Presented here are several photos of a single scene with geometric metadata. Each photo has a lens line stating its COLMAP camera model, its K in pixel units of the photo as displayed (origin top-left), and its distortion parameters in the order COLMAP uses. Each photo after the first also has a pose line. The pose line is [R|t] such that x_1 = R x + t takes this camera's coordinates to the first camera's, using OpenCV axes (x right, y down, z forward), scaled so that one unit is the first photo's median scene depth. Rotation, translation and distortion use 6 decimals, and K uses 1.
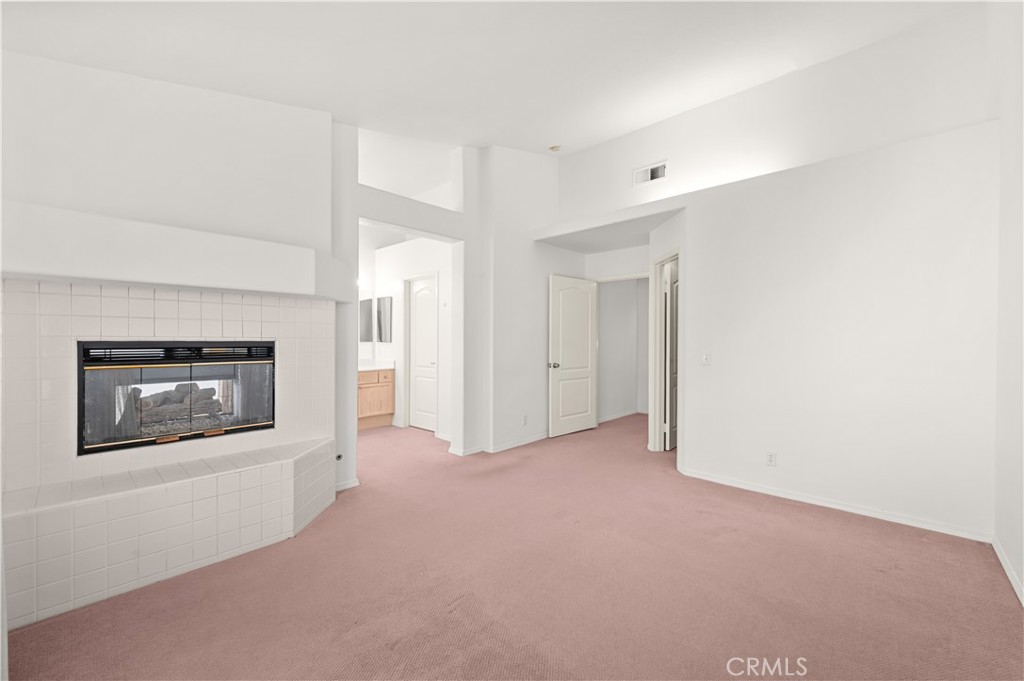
lens RADIAL K [[412.4, 0, 513.1], [0, 412.4, 337.9], [0, 0, 1]] dist [-0.000592, 0.000052]
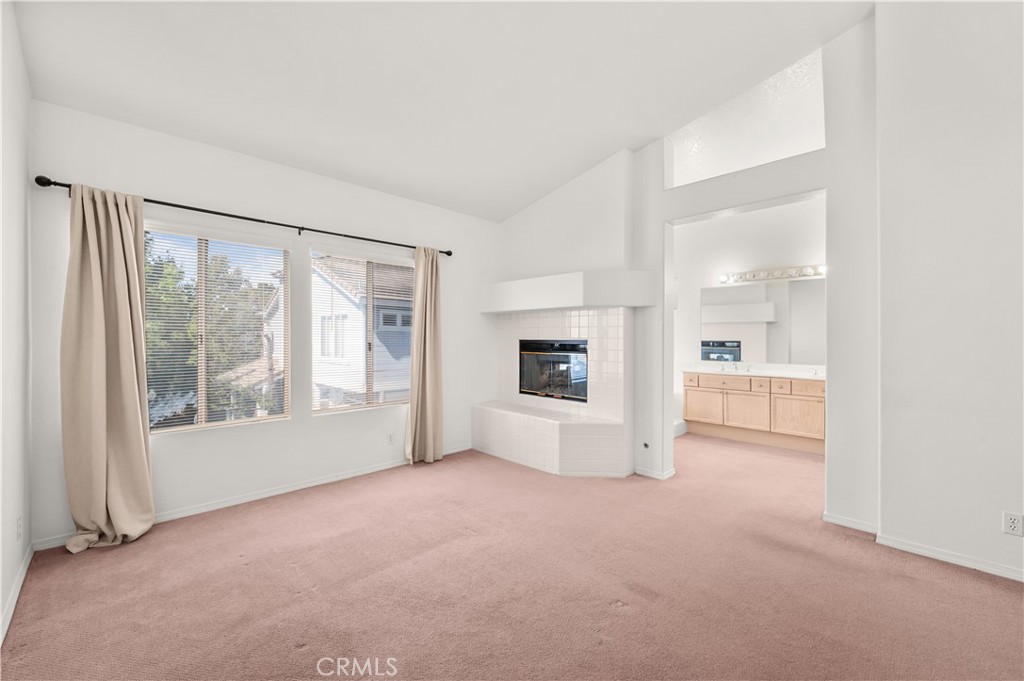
lens RADIAL K [[412.4, 0, 513.1], [0, 412.4, 337.9], [0, 0, 1]] dist [-0.000592, 0.000052]
pose [[-0.041538, 0.002986, -0.999132, 0.435982], [0.000594, 0.999995, 0.002964, -0.002964], [0.999137, -0.000471, -0.041539, 0.425061]]
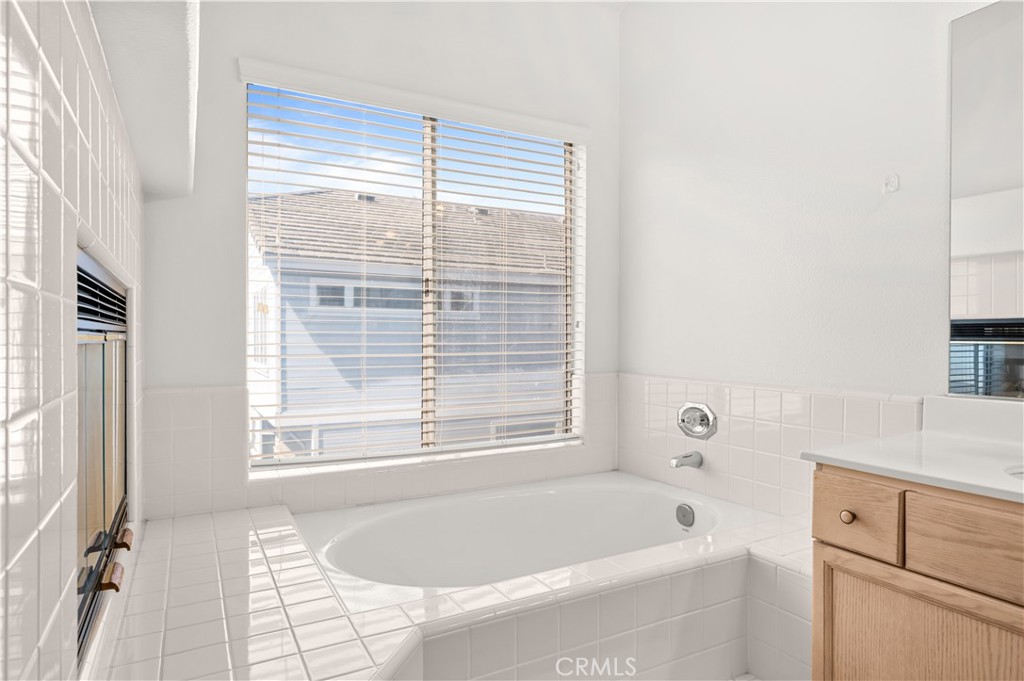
lens RADIAL K [[596.6, 0, 512.0], [0, 596.6, 340.5], [0, 0, 1]] dist [-0.000476, 0.000118]
pose [[-0.311788, 0.003358, -0.950146, -0.286721], [-0.003438, 0.999983, 0.004662, 0.030633], [0.950146, 0.004720, -0.311771, 0.746701]]
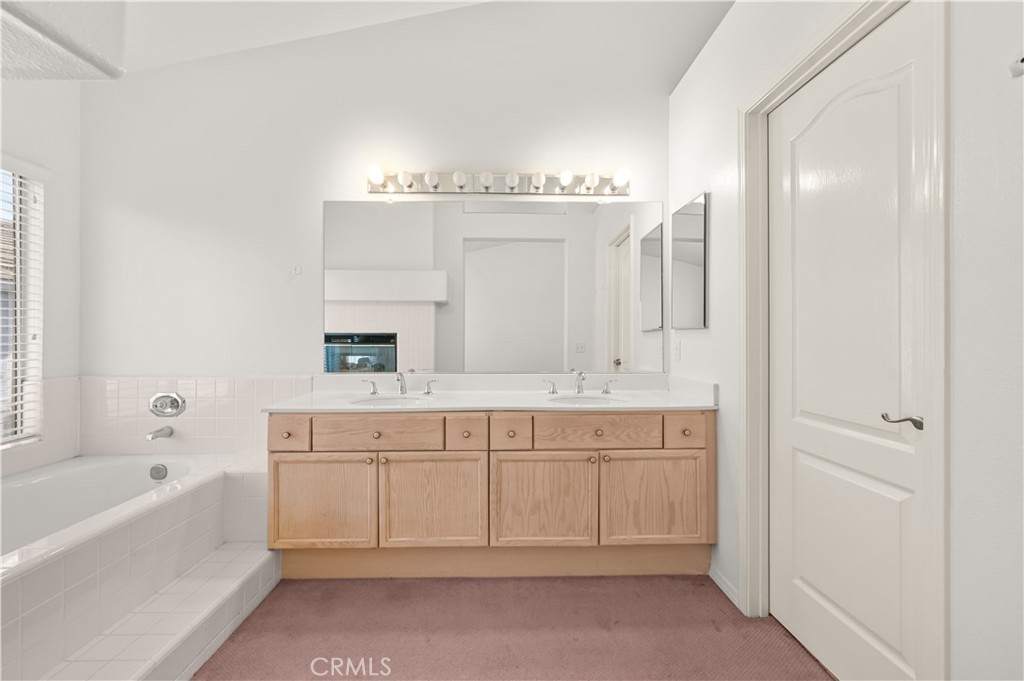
lens RADIAL K [[412.4, 0, 513.1], [0, 412.4, 337.9], [0, 0, 1]] dist [-0.000592, 0.000052]
pose [[0.703723, -0.000435, -0.710474, -0.179071], [-0.000377, 0.999999, -0.000986, 0.020698], [0.710474, 0.000962, 0.703723, 0.693788]]
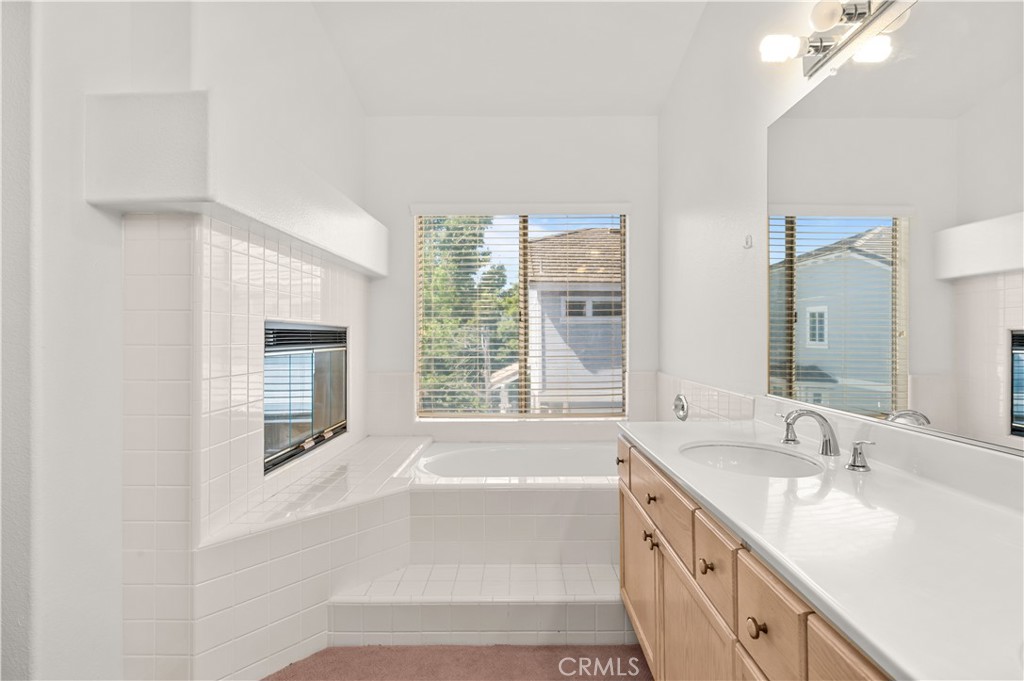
lens RADIAL K [[469.2, 0, 512.0], [0, 469.2, 340.5], [0, 0, 1]] dist [-0.049615, -0.000016]
pose [[-0.725380, 0.004808, -0.688332, -0.286739], [-0.001396, 0.999963, 0.008456, 0.020956], [0.688347, 0.007094, -0.725347, 0.908275]]
